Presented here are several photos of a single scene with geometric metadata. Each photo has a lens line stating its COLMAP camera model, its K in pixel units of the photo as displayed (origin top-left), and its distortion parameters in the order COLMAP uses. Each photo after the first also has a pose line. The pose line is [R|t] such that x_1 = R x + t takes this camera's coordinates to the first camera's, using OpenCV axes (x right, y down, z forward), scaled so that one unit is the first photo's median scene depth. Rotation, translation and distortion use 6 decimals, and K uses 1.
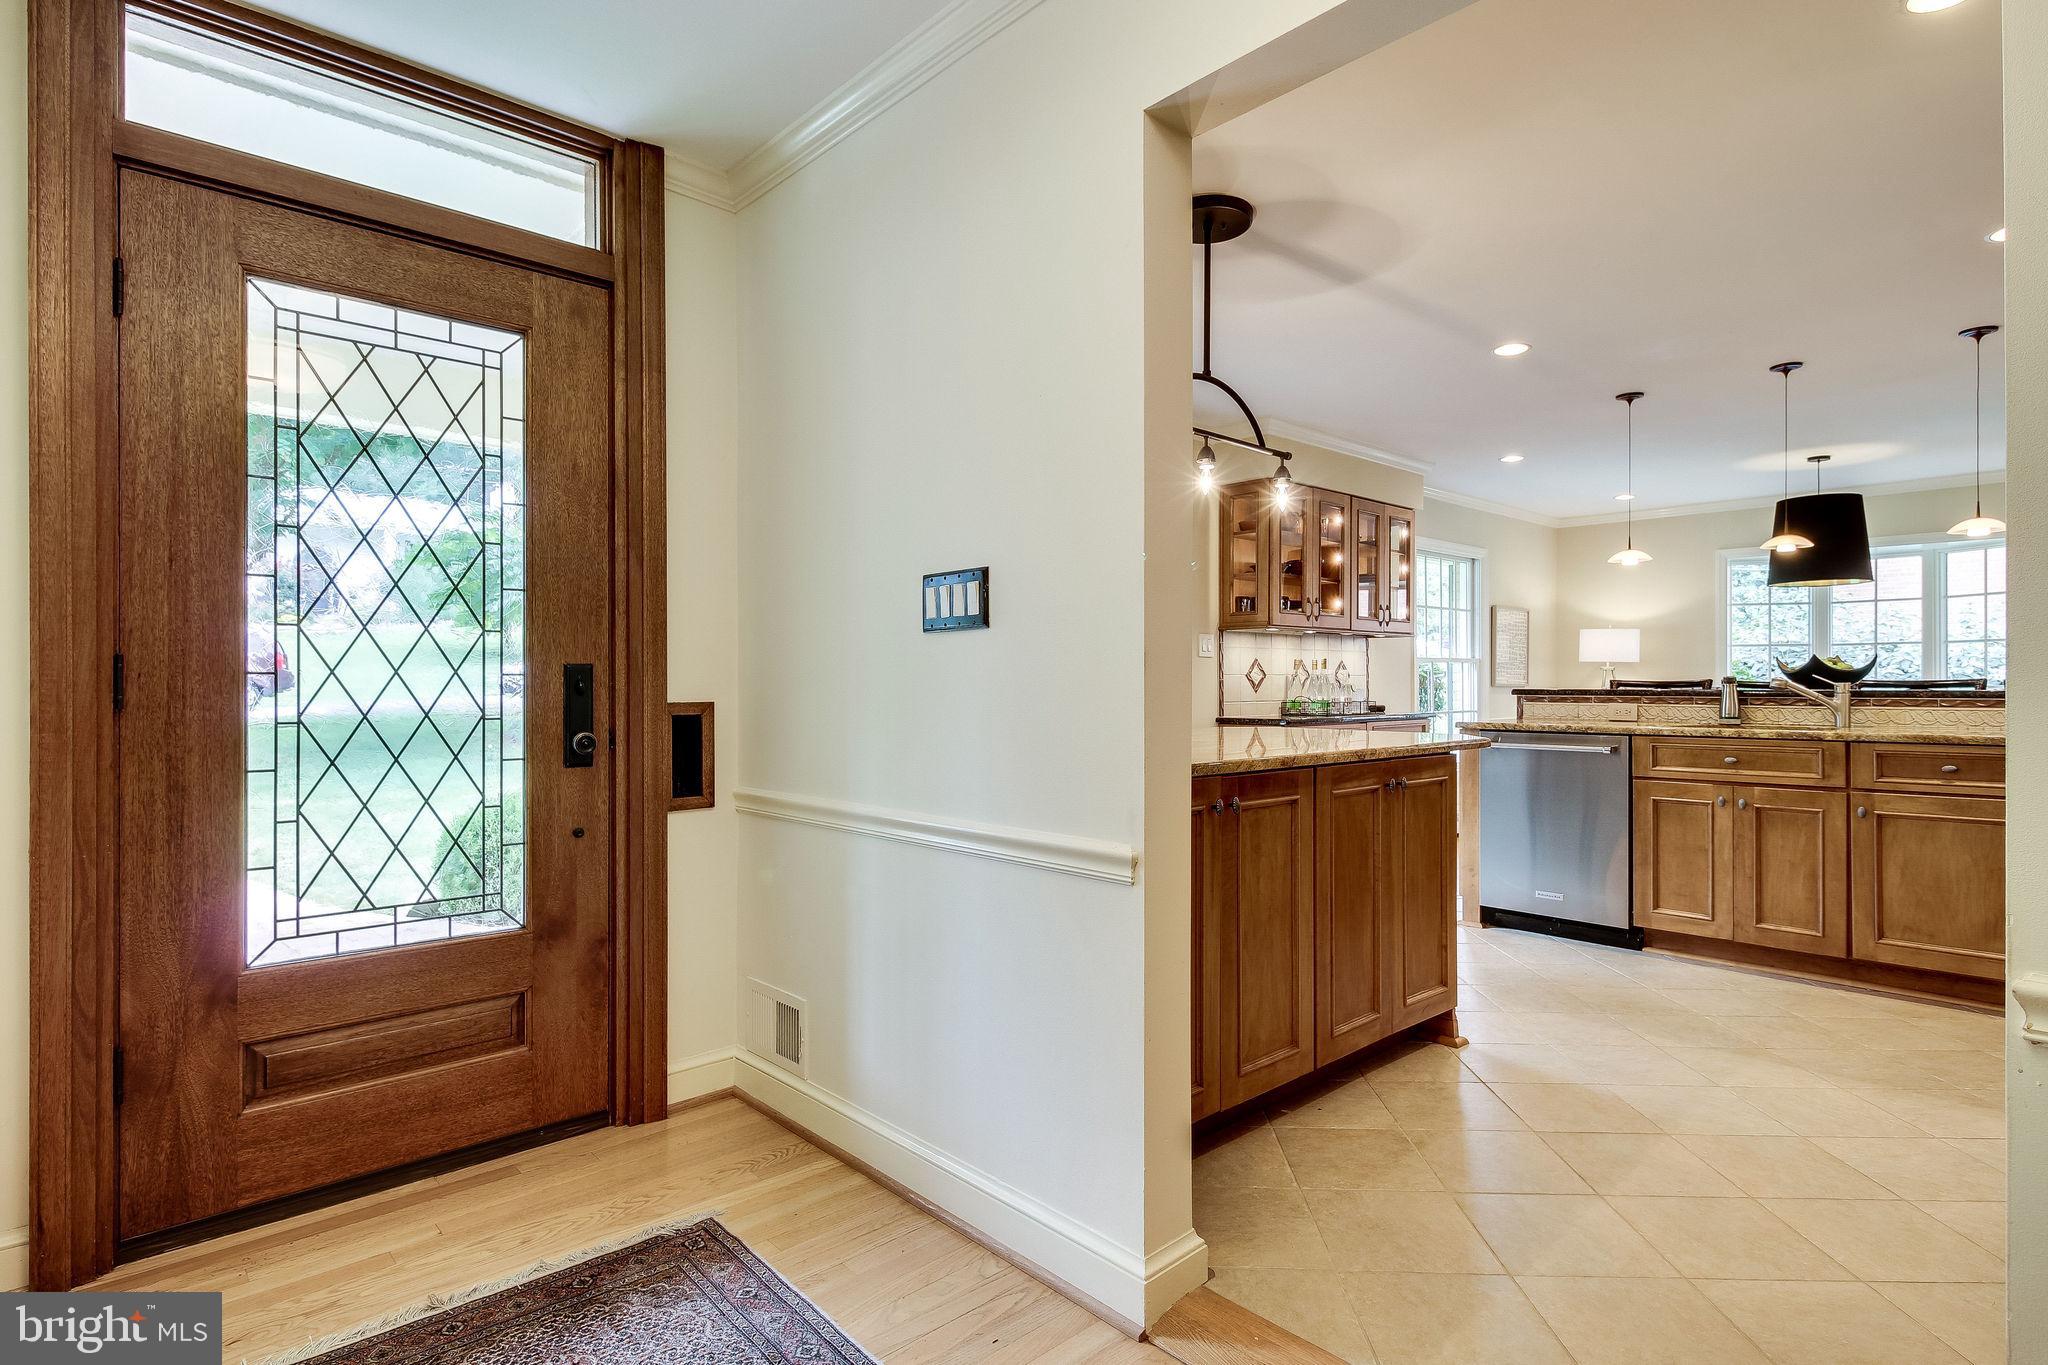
lens RADIAL K [[1079.9, 0, 1010.9], [0, 1079.9, 682.4], [0, 0, 1]] dist [0.011671, -0.008038]
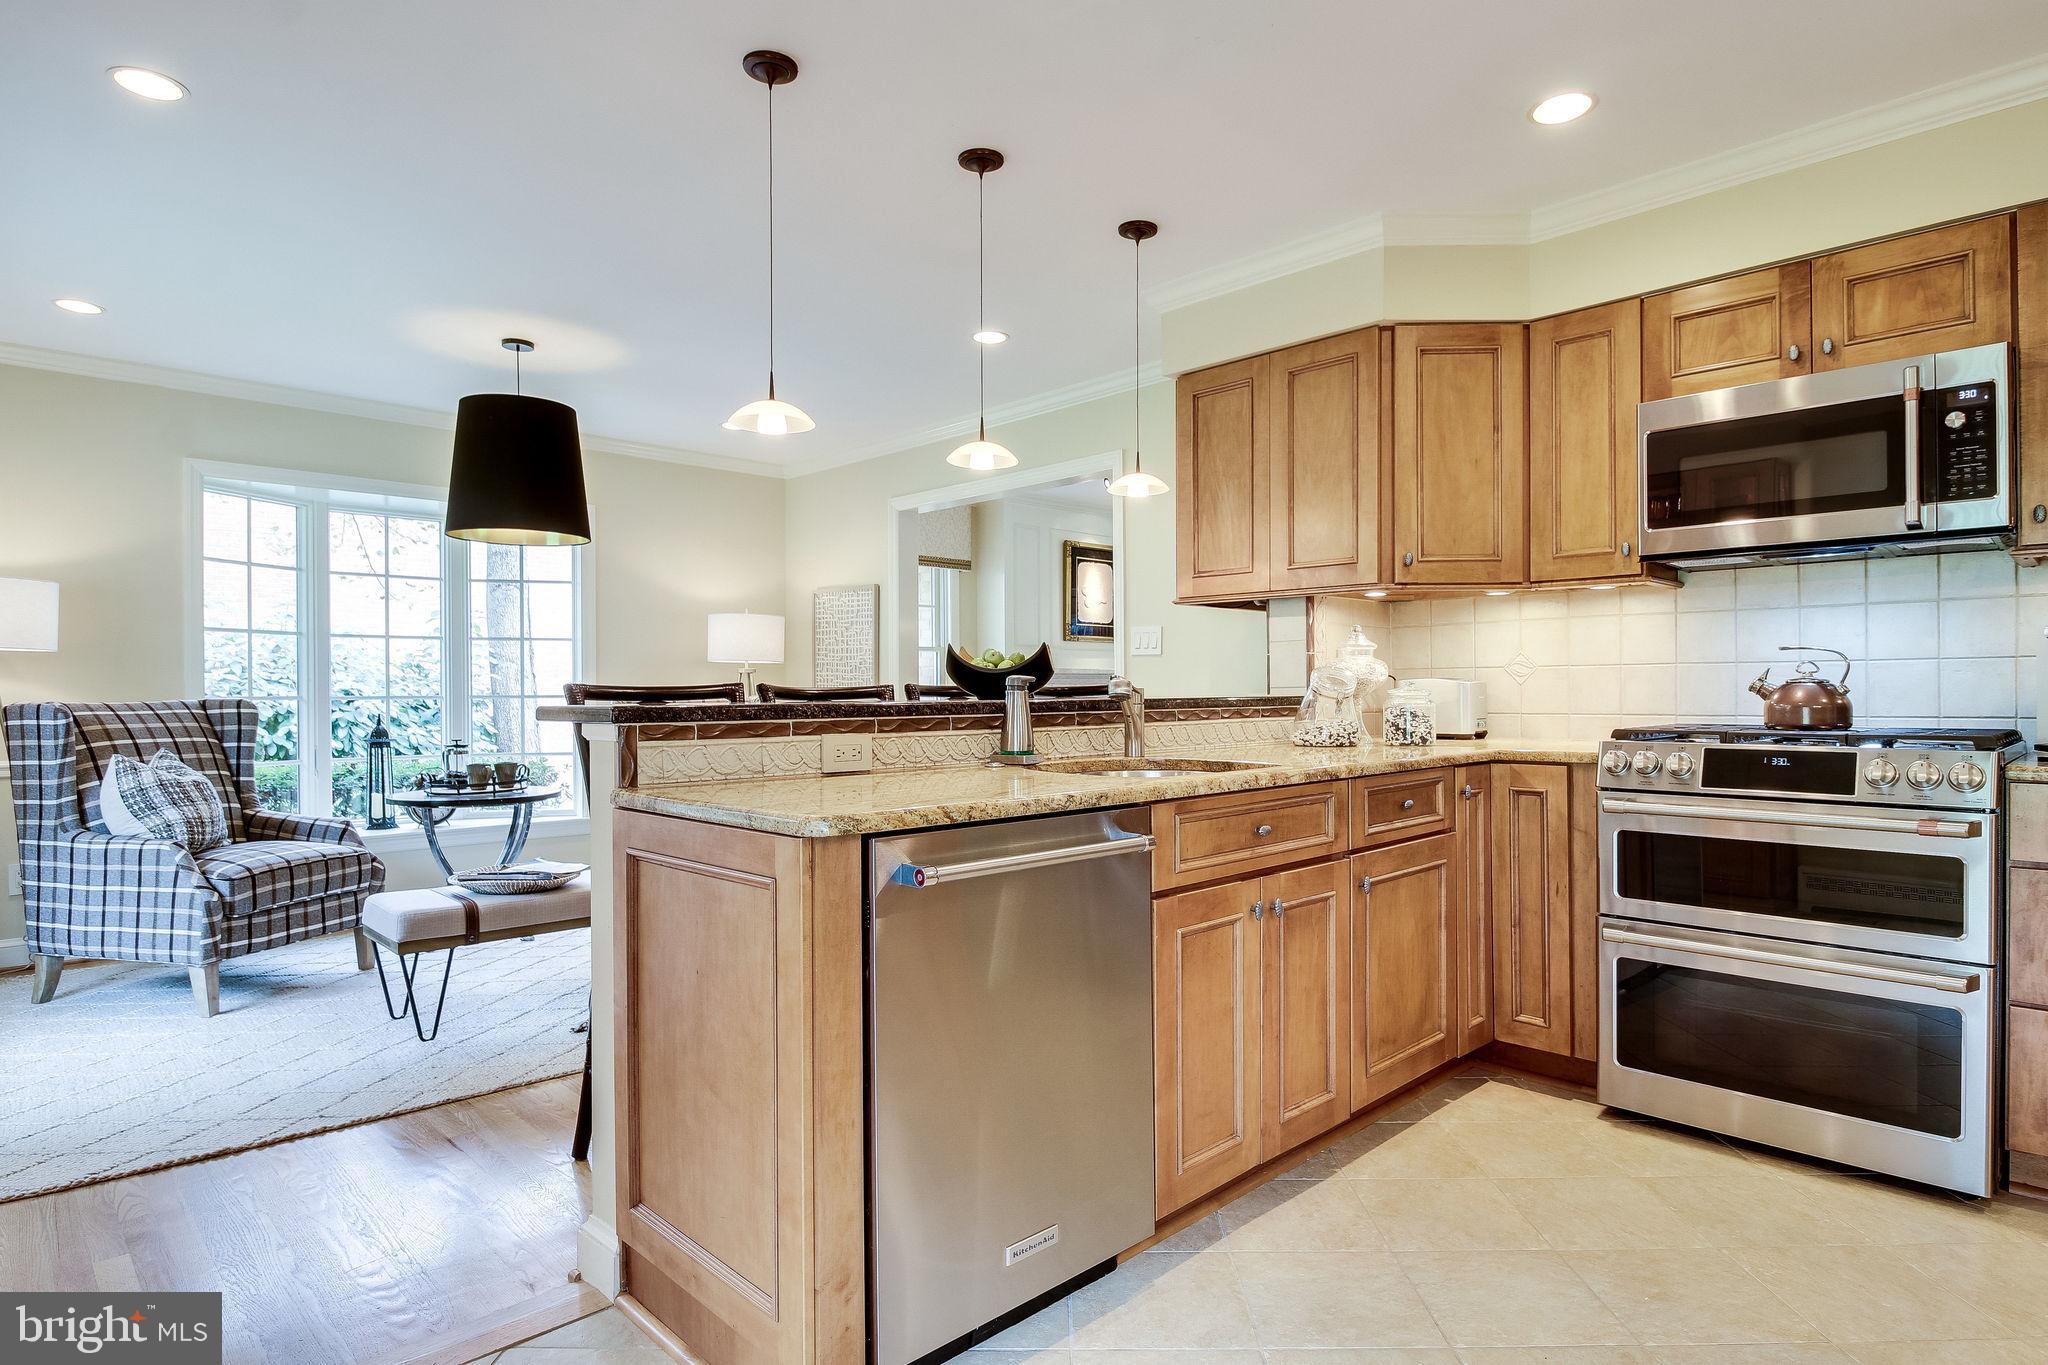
lens RADIAL K [[1085.8, 0, 1021.7], [0, 1085.8, 695.8], [0, 0, 1]] dist [0.005294, -0.003866]
pose [[-0.039957, -0.005077, 0.999189, 0.121767], [0.004073, 0.999978, 0.005244, 0.001592], [-0.999193, 0.004279, -0.039935, 1.073723]]
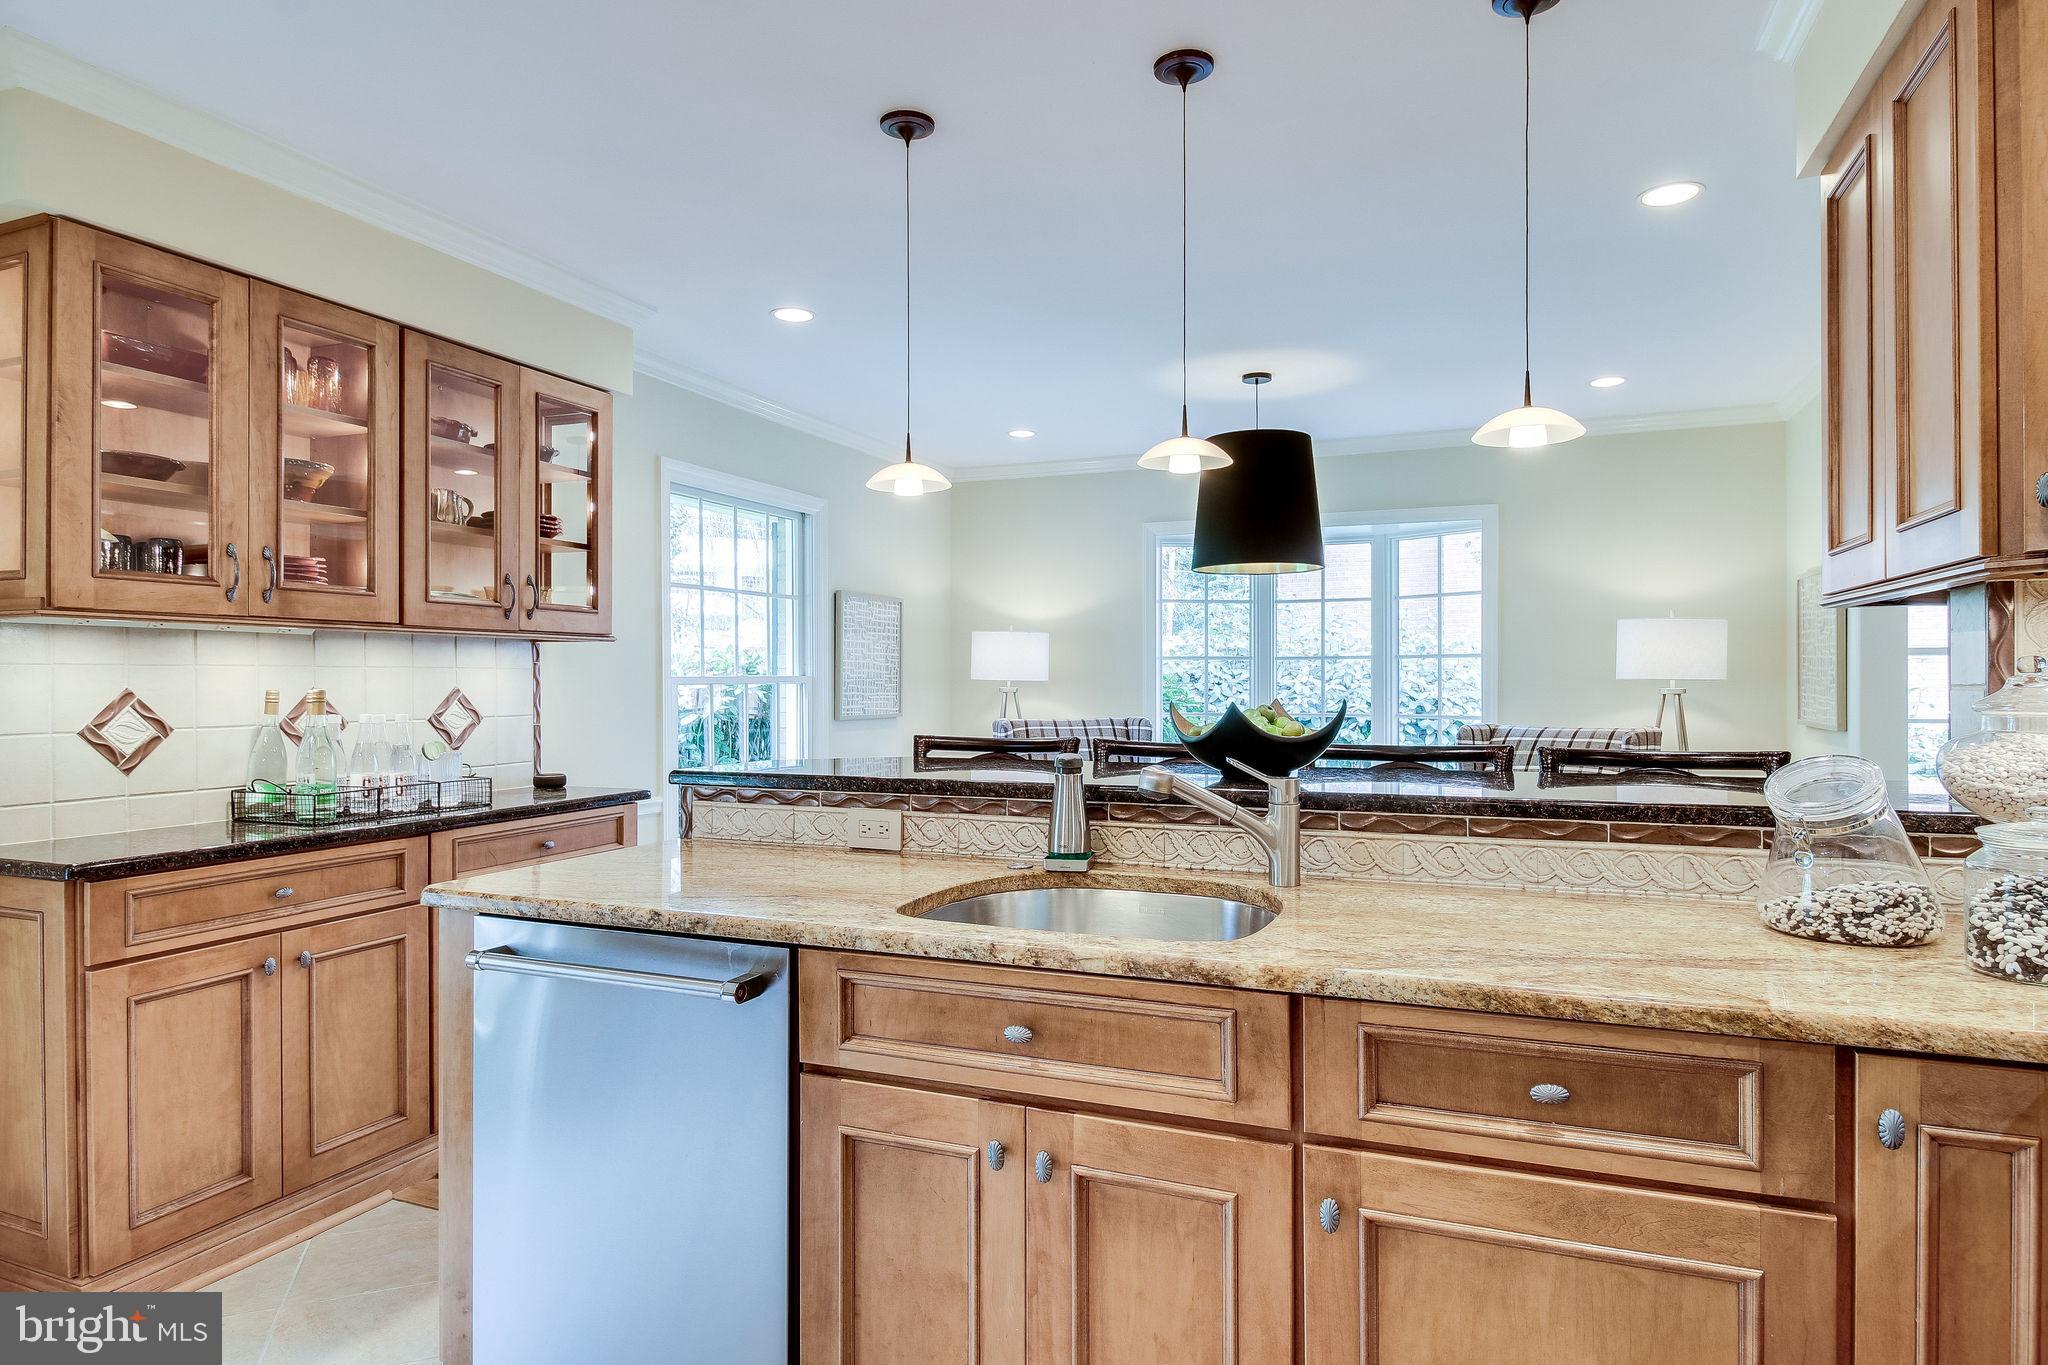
lens RADIAL K [[1164.7, 0, 1059.4], [0, 1164.7, 680.0], [0, 0, 1]] dist [0.005536, -0.003296]
pose [[0.895845, -0.001063, 0.444365, 0.482197], [0.000776, 0.999999, 0.000827, -0.036986], [-0.444365, -0.000396, 0.895846, 0.626019]]
